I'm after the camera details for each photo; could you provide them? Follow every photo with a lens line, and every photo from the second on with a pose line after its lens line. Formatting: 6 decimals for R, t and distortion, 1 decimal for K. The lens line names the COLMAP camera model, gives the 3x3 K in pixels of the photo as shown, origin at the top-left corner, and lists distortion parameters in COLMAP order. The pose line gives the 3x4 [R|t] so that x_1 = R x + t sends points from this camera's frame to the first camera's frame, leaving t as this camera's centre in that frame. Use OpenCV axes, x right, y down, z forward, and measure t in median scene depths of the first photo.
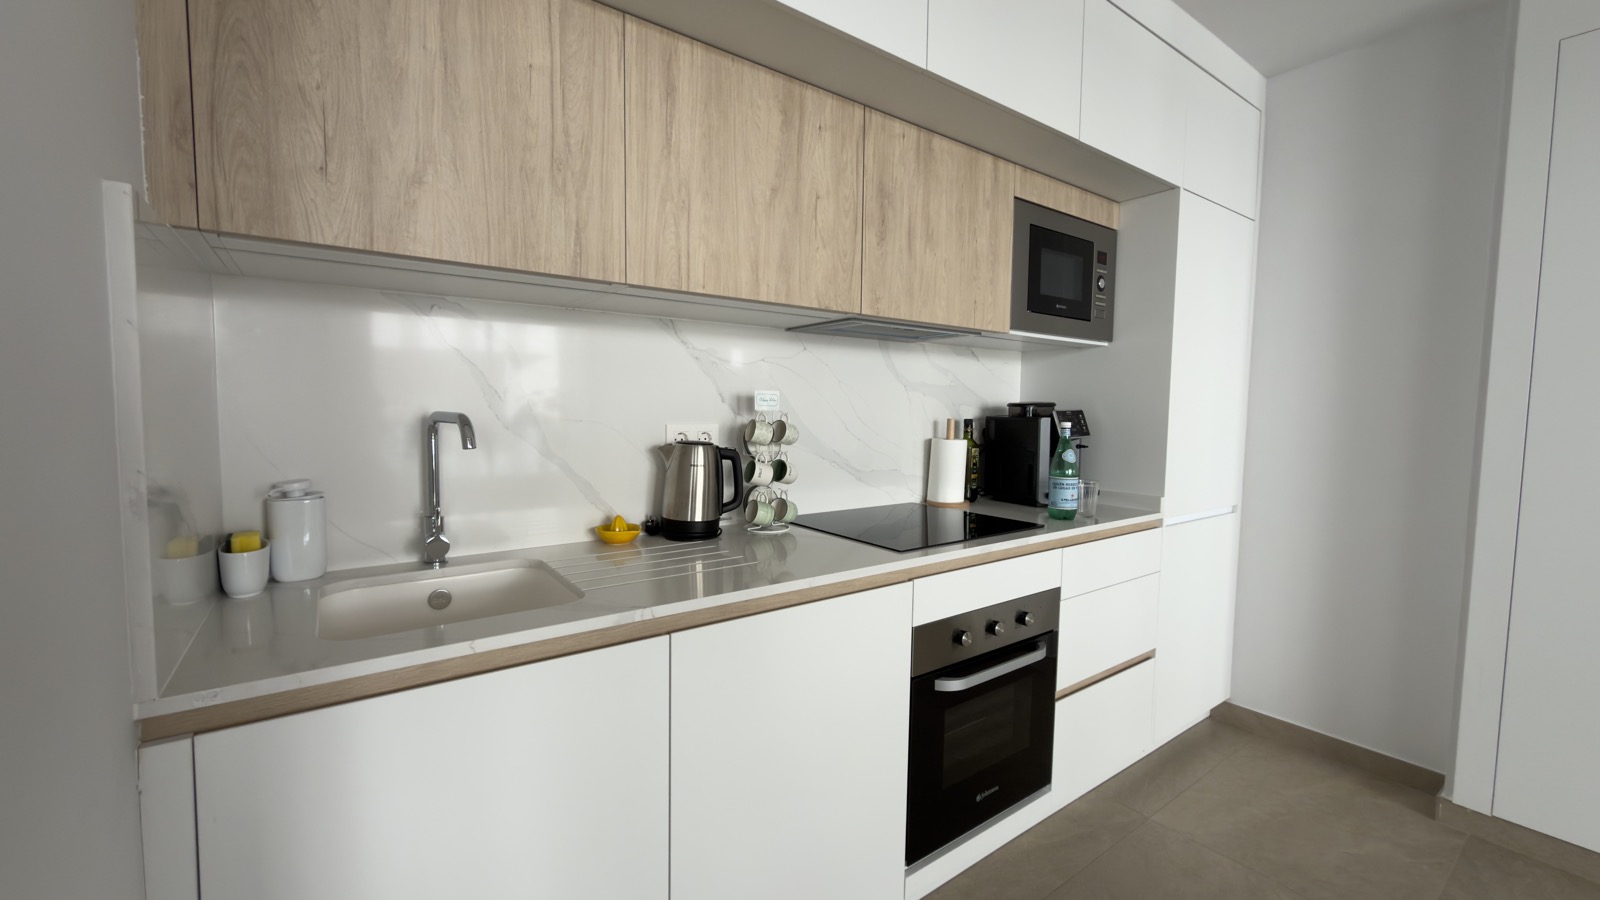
lens RADIAL K [[635.0, 0, 796.5], [0, 635.0, 450.1], [0, 0, 1]] dist [0.002058, -0.000776]
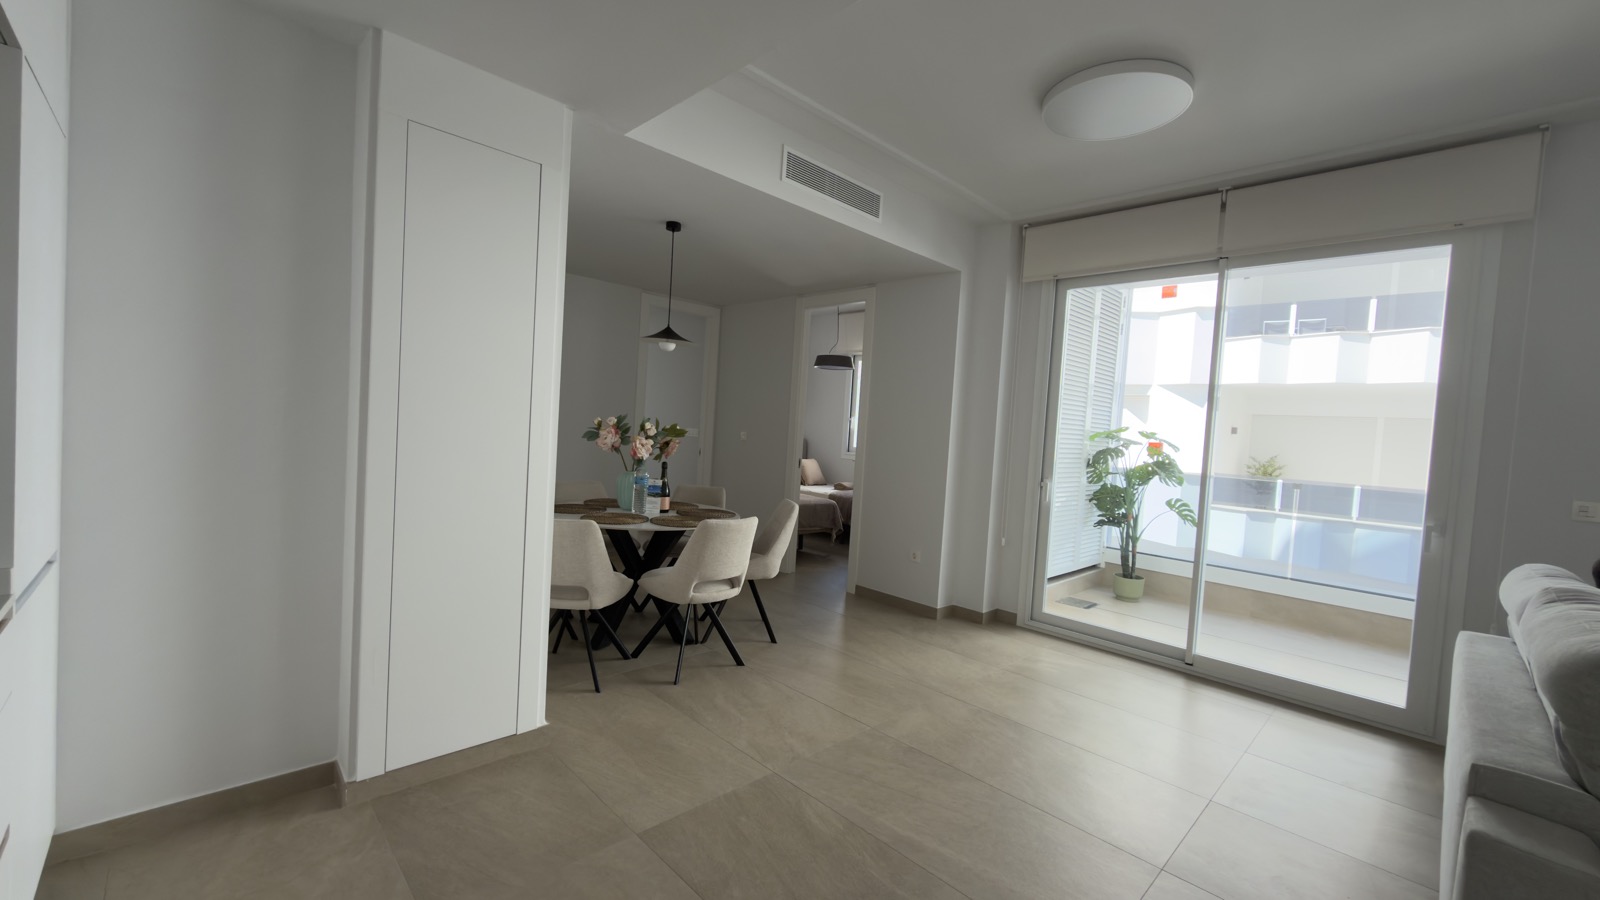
lens RADIAL K [[635.0, 0, 799.9], [0, 635.0, 449.1], [0, 0, 1]] dist [0.002058, -0.000776]
pose [[-0.141505, -0.056517, 0.988323, -0.144631], [0.005159, 0.998313, 0.057827, -0.087877], [-0.989924, 0.013282, -0.140975, 0.459121]]
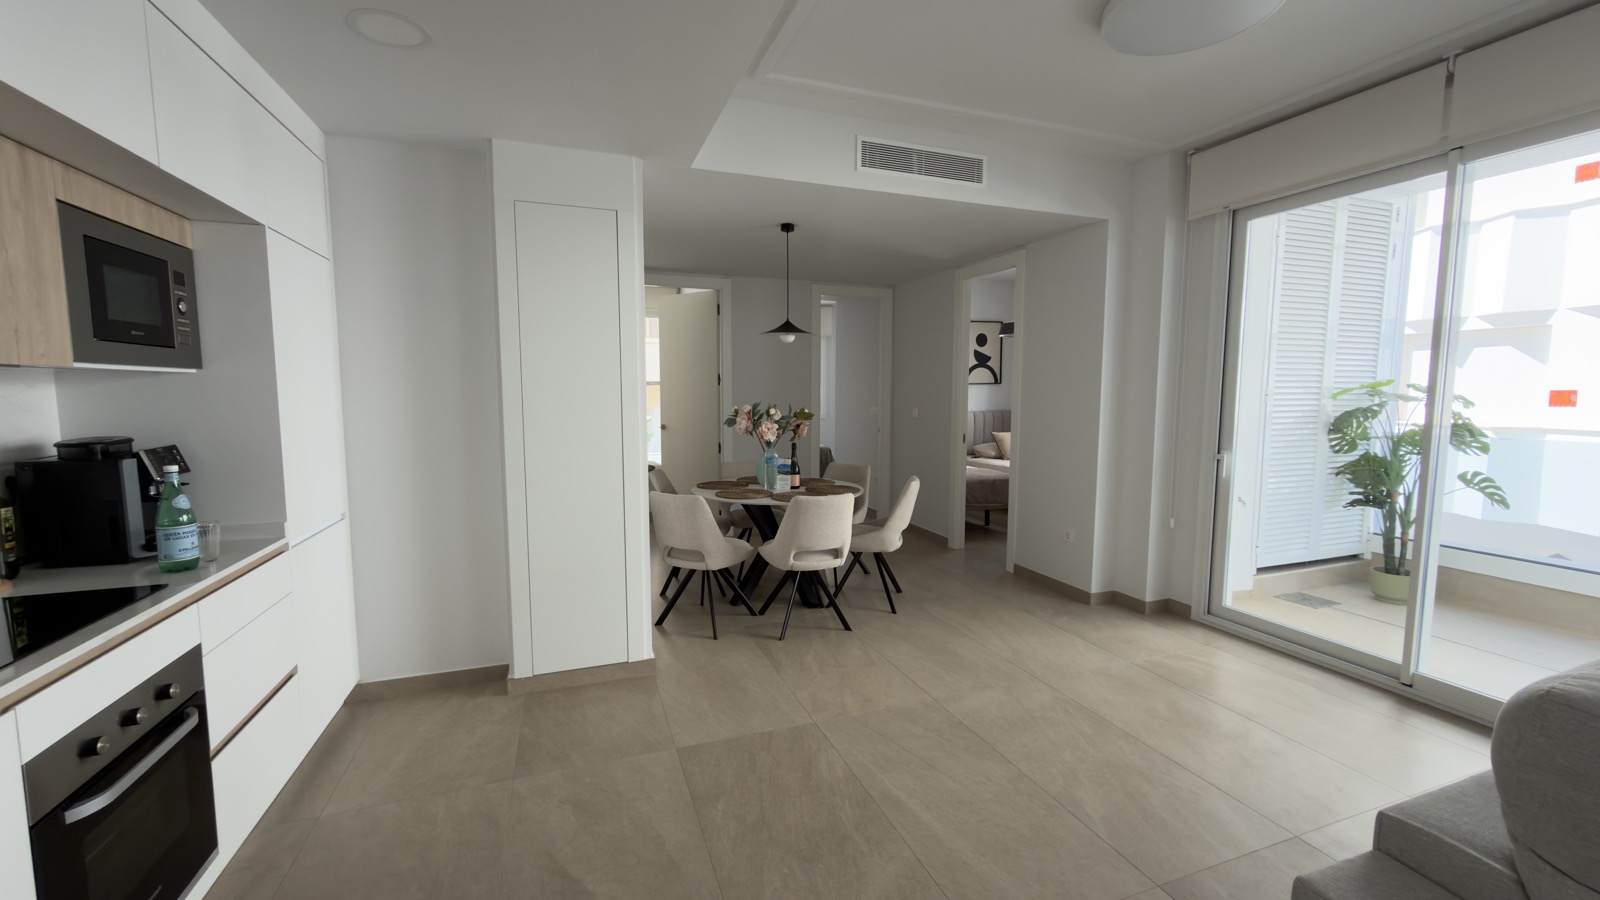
lens RADIAL K [[635.0, 0, 801.1], [0, 635.0, 449.8], [0, 0, 1]] dist [0.002058, -0.000776]
pose [[0.272706, -0.100169, 0.956869, -0.236837], [0.067330, 0.994114, 0.084880, -0.098751], [-0.959739, 0.041279, 0.277845, -0.143189]]
